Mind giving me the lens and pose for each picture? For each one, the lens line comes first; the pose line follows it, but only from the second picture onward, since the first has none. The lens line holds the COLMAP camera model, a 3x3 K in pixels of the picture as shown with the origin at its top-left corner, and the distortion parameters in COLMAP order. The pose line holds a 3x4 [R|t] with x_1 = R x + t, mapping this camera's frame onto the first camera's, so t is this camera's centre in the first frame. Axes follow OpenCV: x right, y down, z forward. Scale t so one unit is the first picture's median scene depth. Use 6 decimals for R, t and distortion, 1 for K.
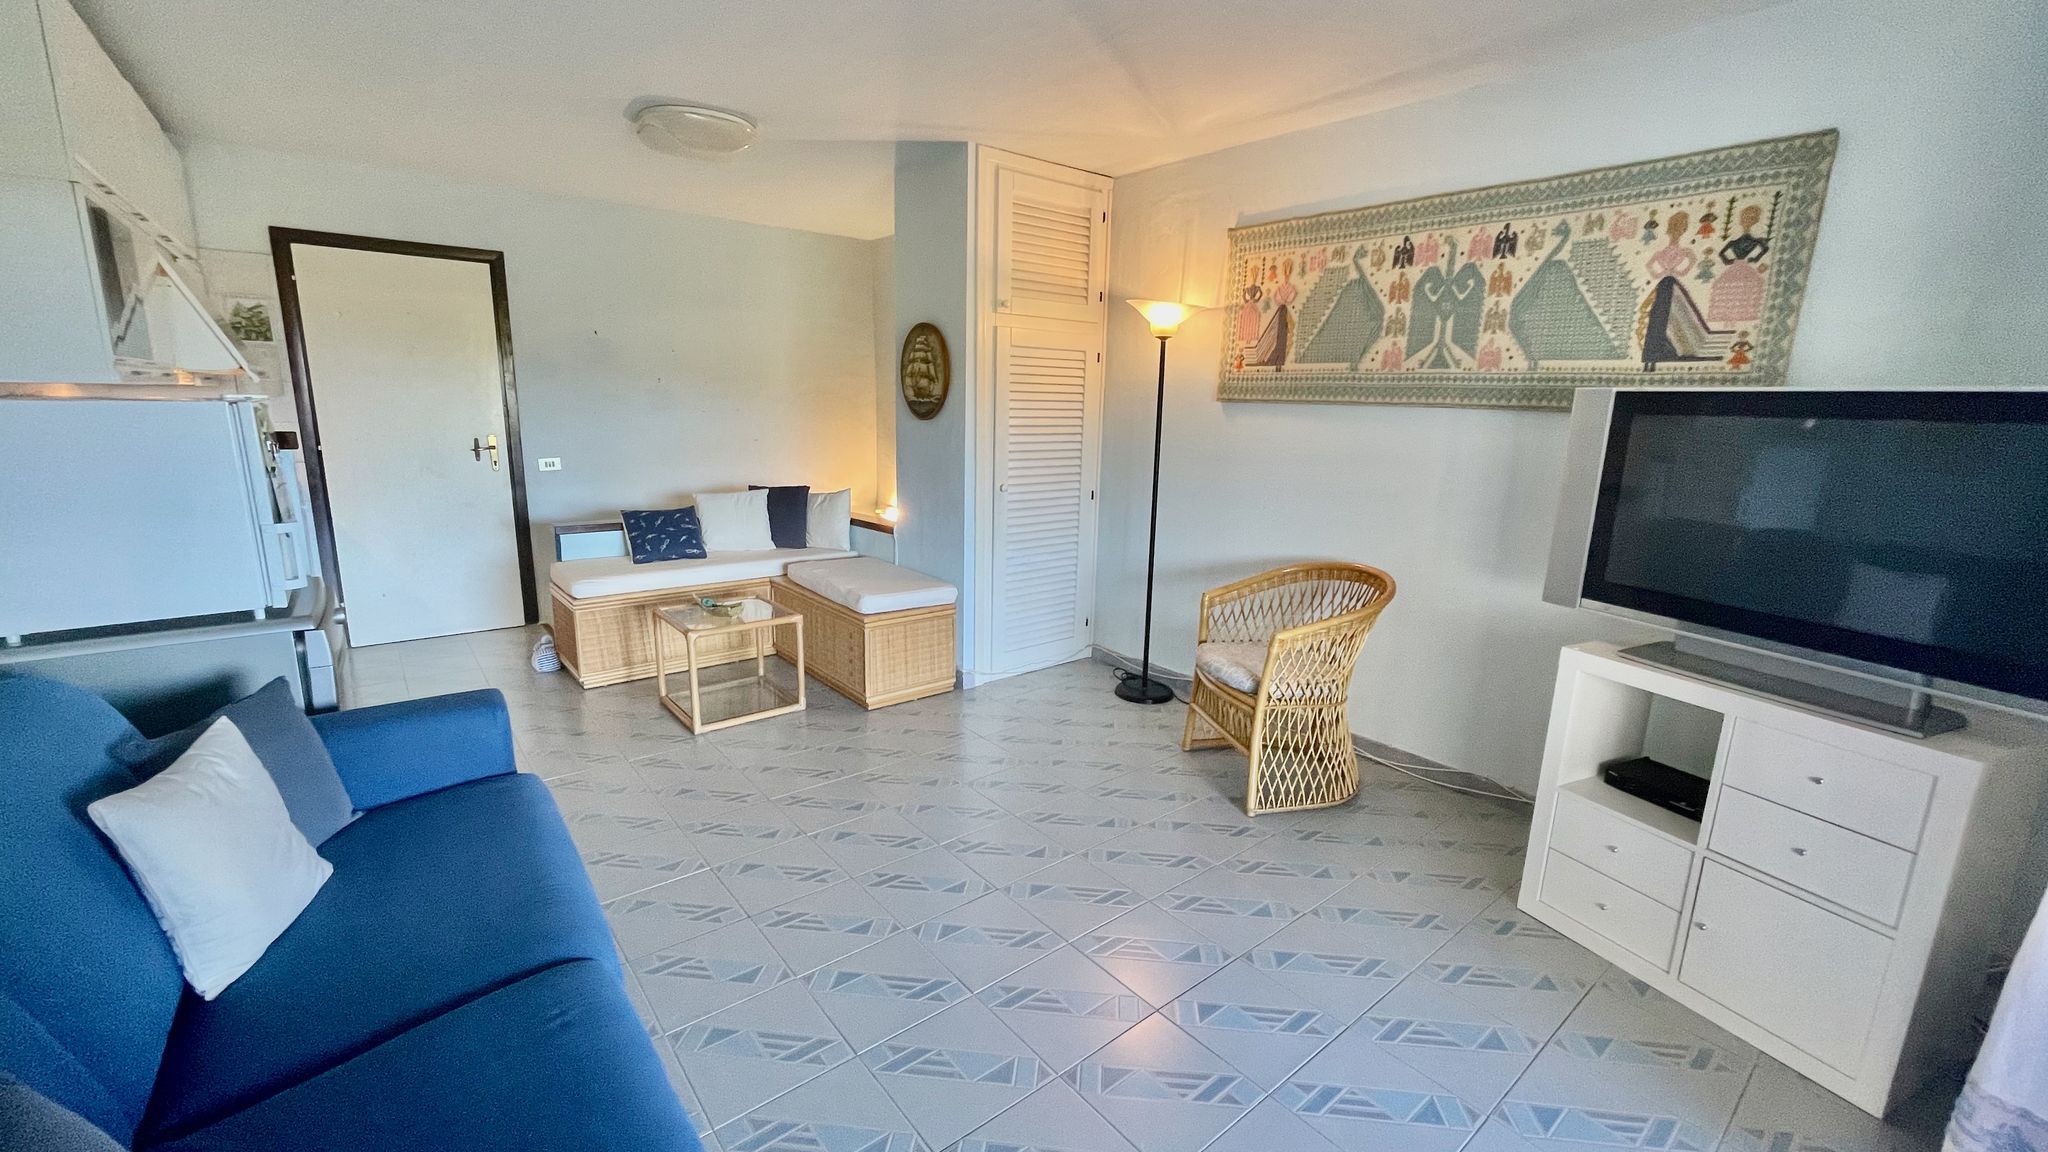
lens RADIAL K [[827.1, 0, 1031.2], [0, 827.1, 571.9], [0, 0, 1]] dist [-0.003241, 0.000190]
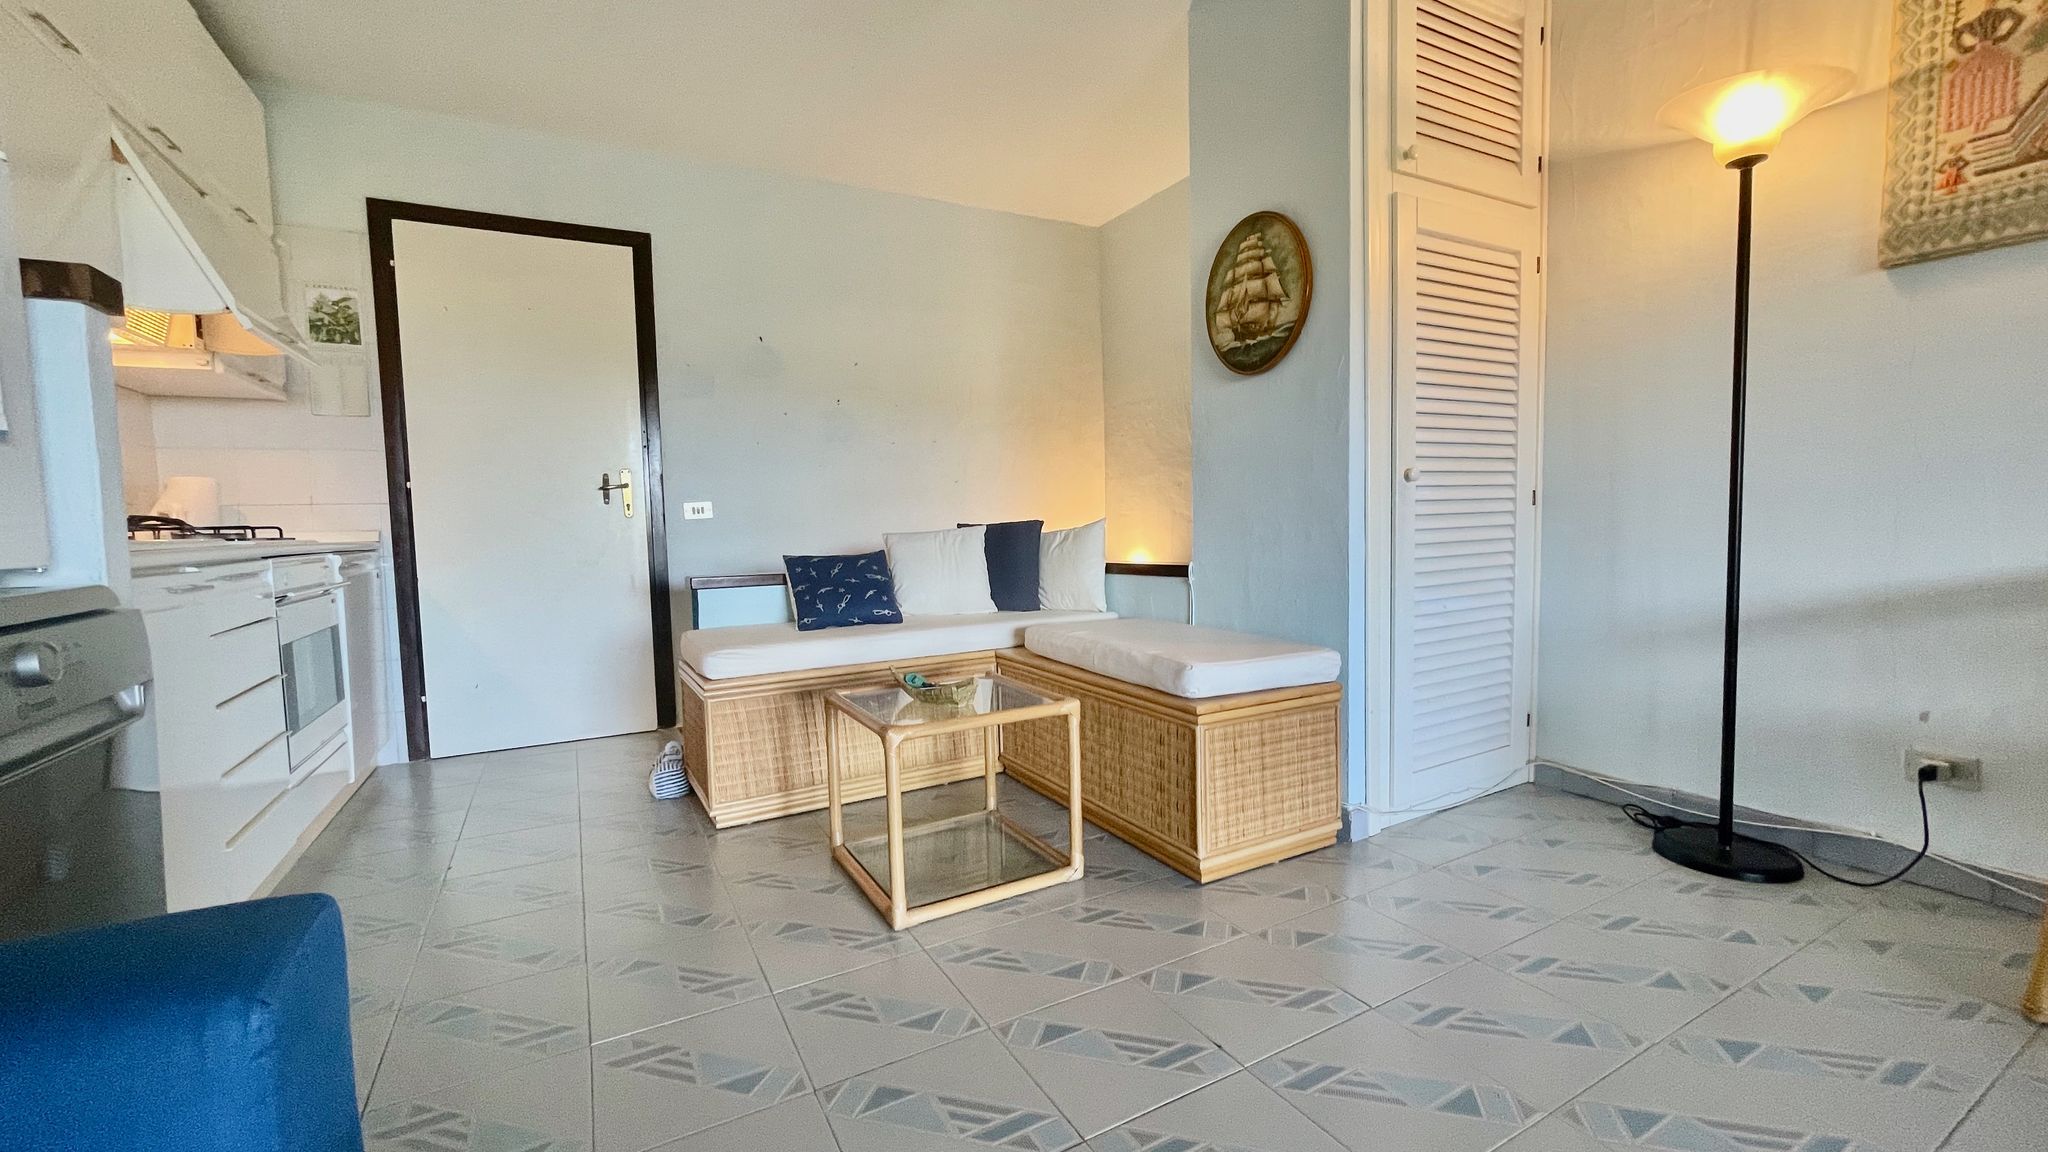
lens RADIAL K [[827.1, 0, 1031.2], [0, 827.1, 571.9], [0, 0, 1]] dist [-0.003241, 0.000190]
pose [[0.982625, -0.035968, -0.182082, -0.243442], [0.010619, 0.990331, -0.138320, 0.050727], [0.185297, 0.133983, 0.973506, 0.534108]]
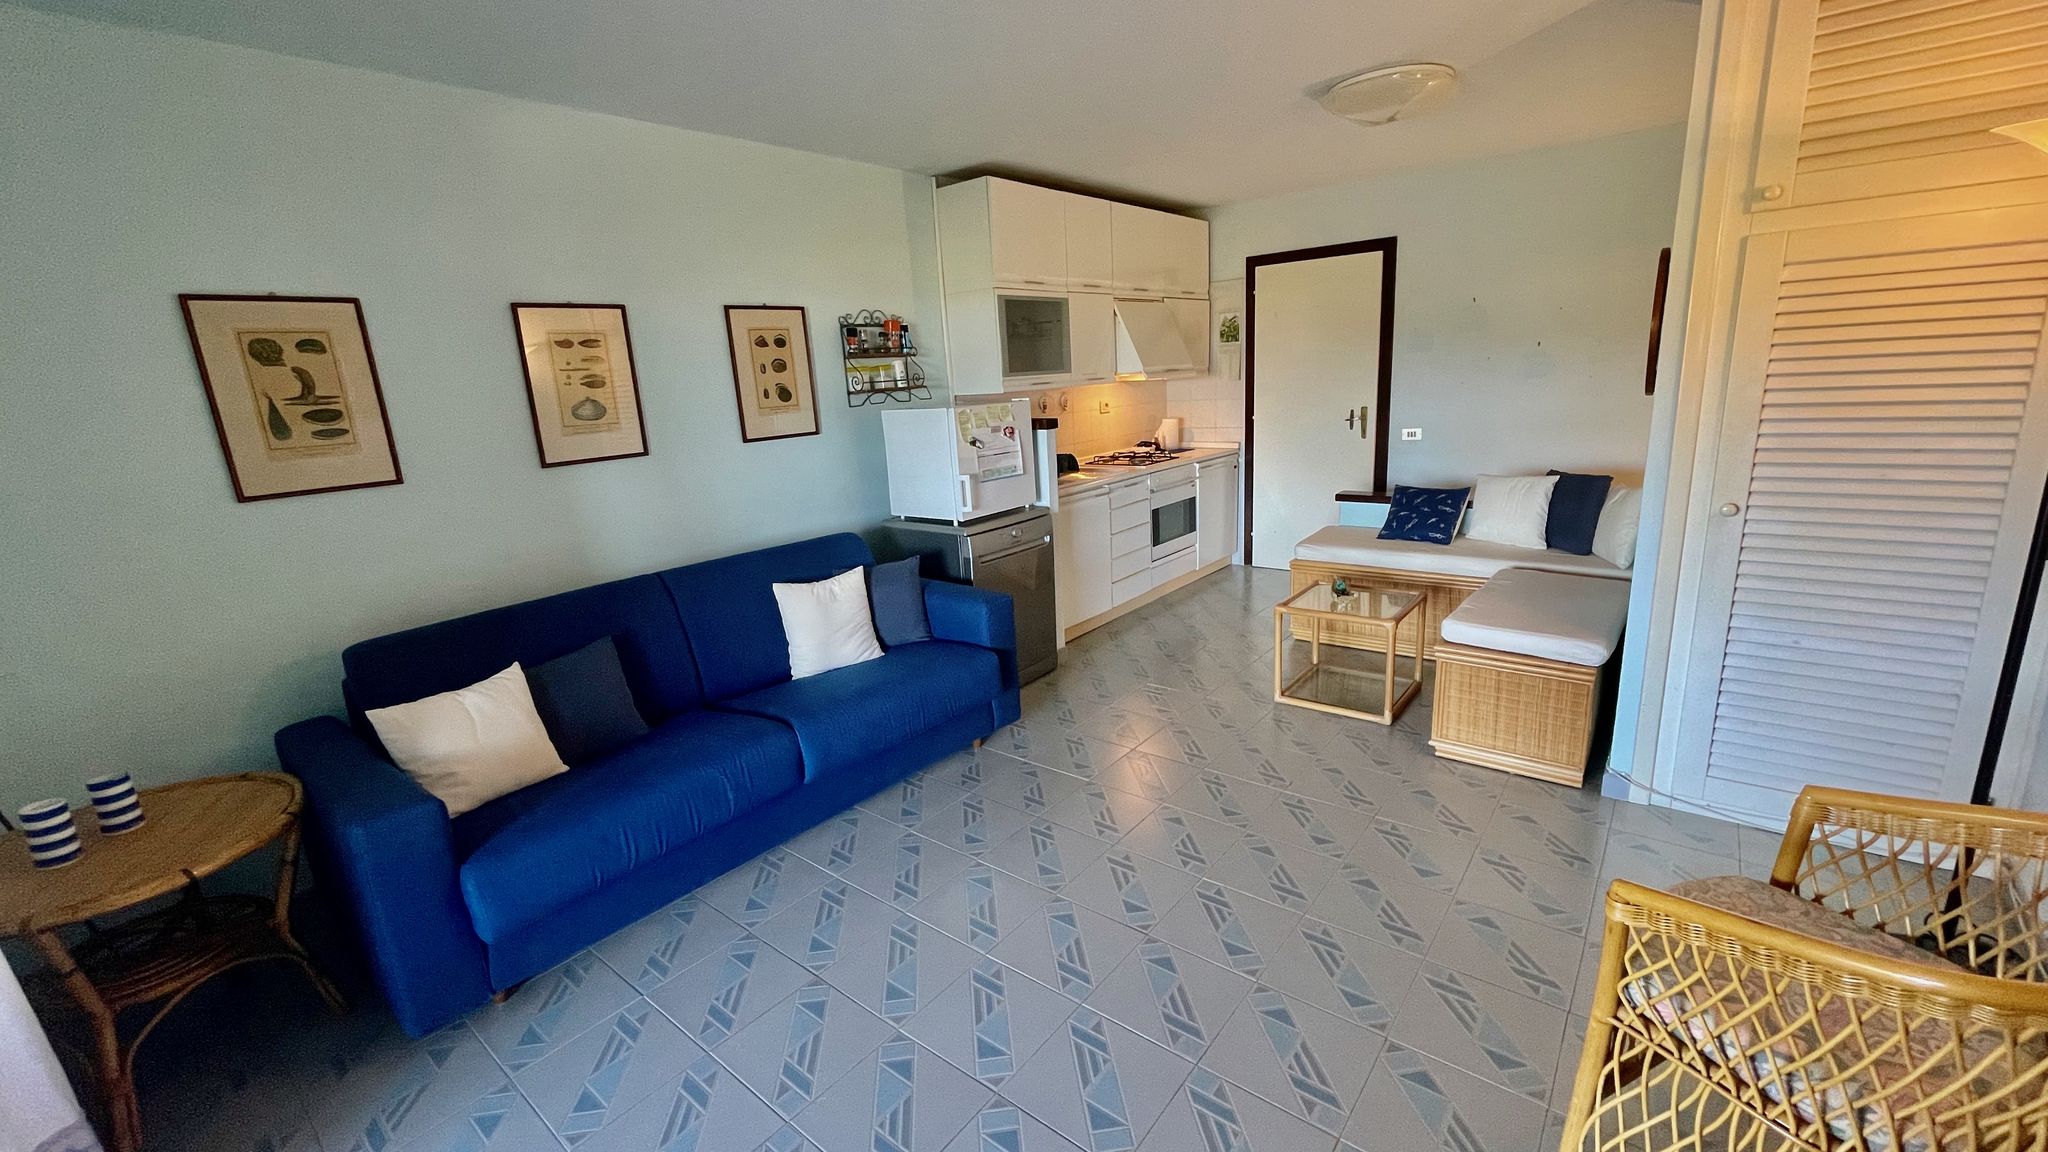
lens RADIAL K [[827.1, 0, 1031.2], [0, 827.1, 571.9], [0, 0, 1]] dist [-0.003241, 0.000190]
pose [[0.204757, 0.198378, -0.958499, 0.578270], [-0.137129, 0.975403, 0.172582, -0.119332], [0.969159, 0.096101, 0.226924, 0.493466]]
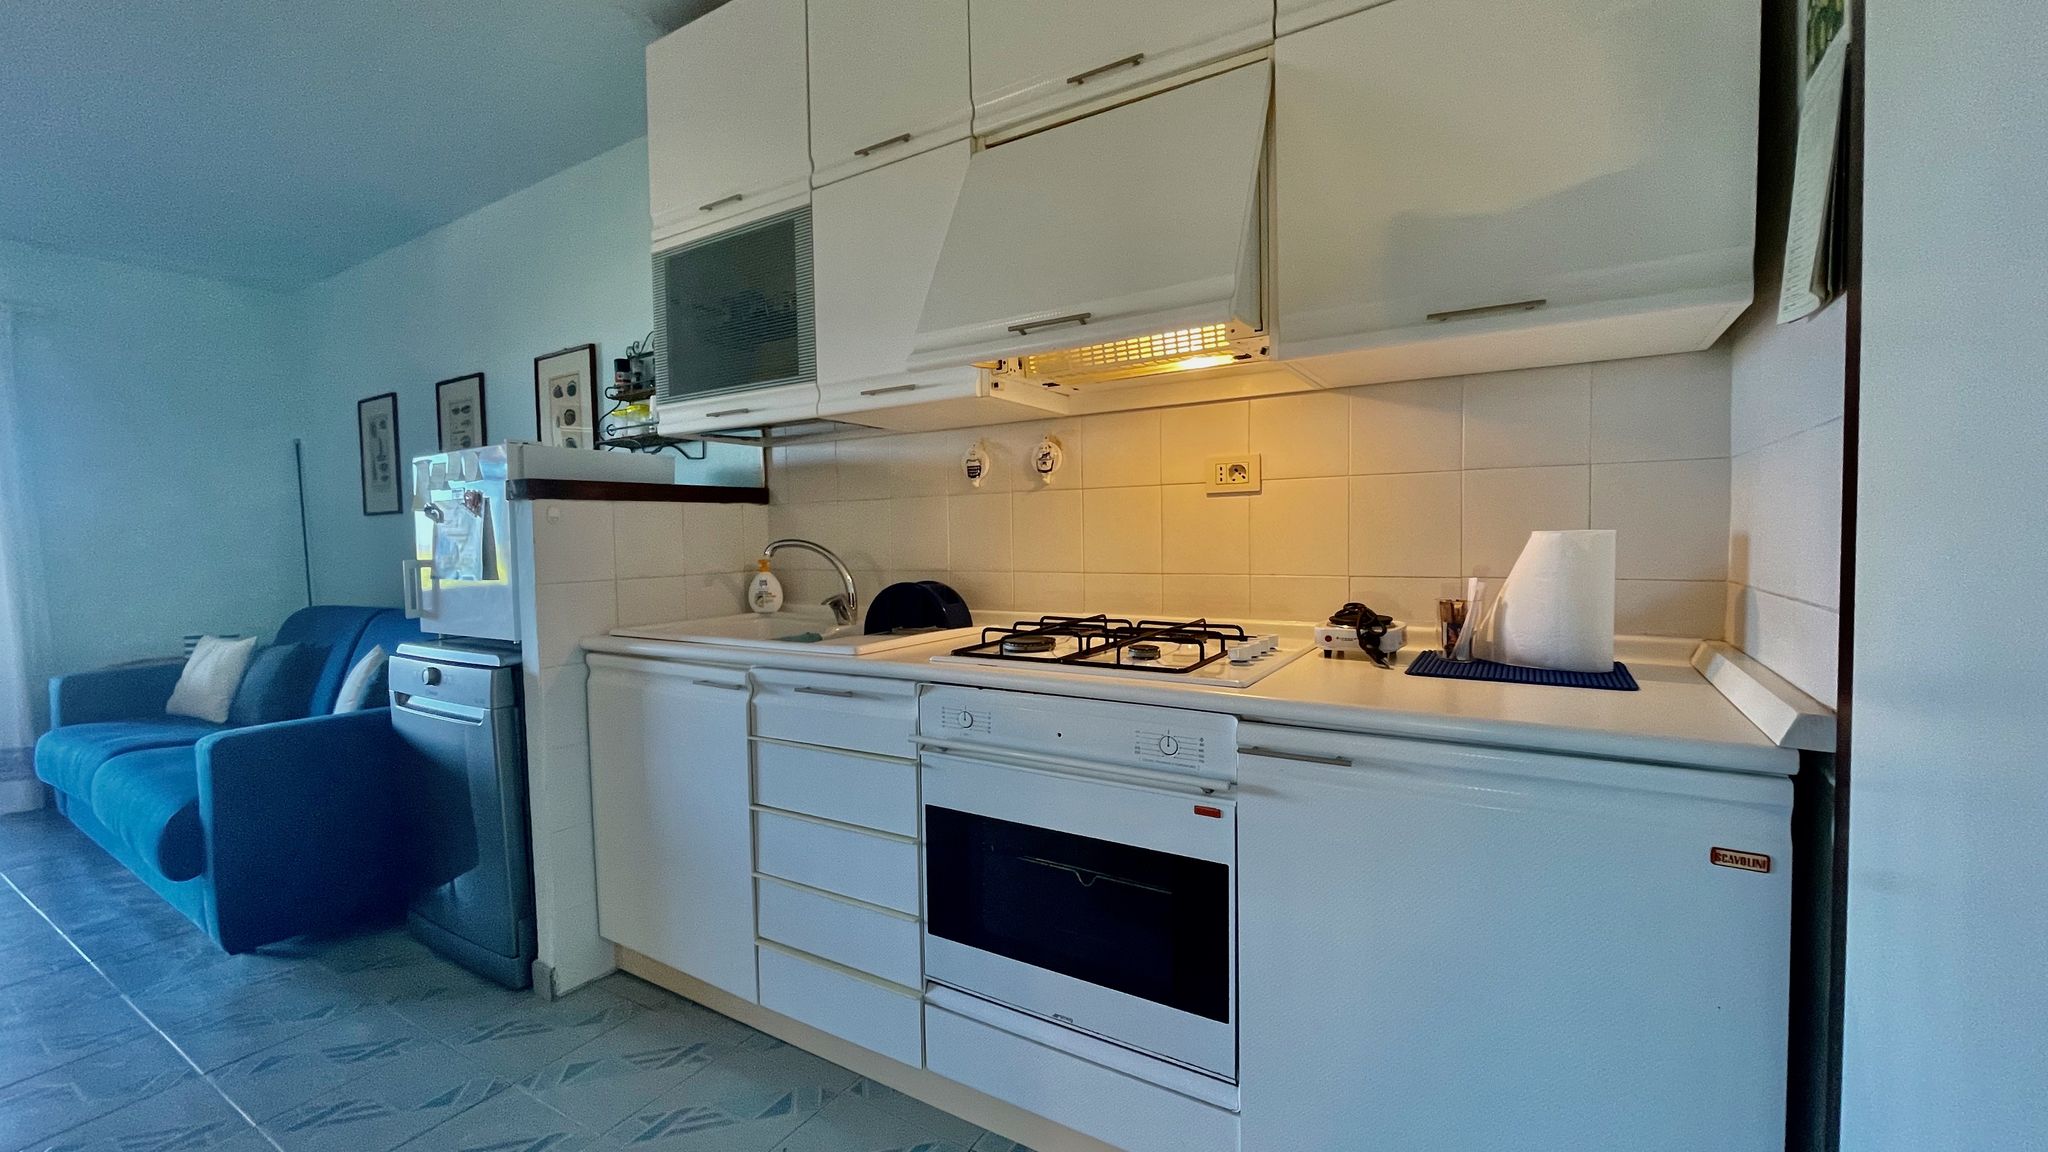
lens RADIAL K [[827.1, 0, 1031.2], [0, 827.1, 571.9], [0, 0, 1]] dist [-0.003241, 0.000190]
pose [[-0.943690, 0.008761, -0.330715, -0.871437], [-0.070084, 0.971667, 0.225723, -0.235613], [0.323322, 0.236190, -0.916339, 1.519255]]
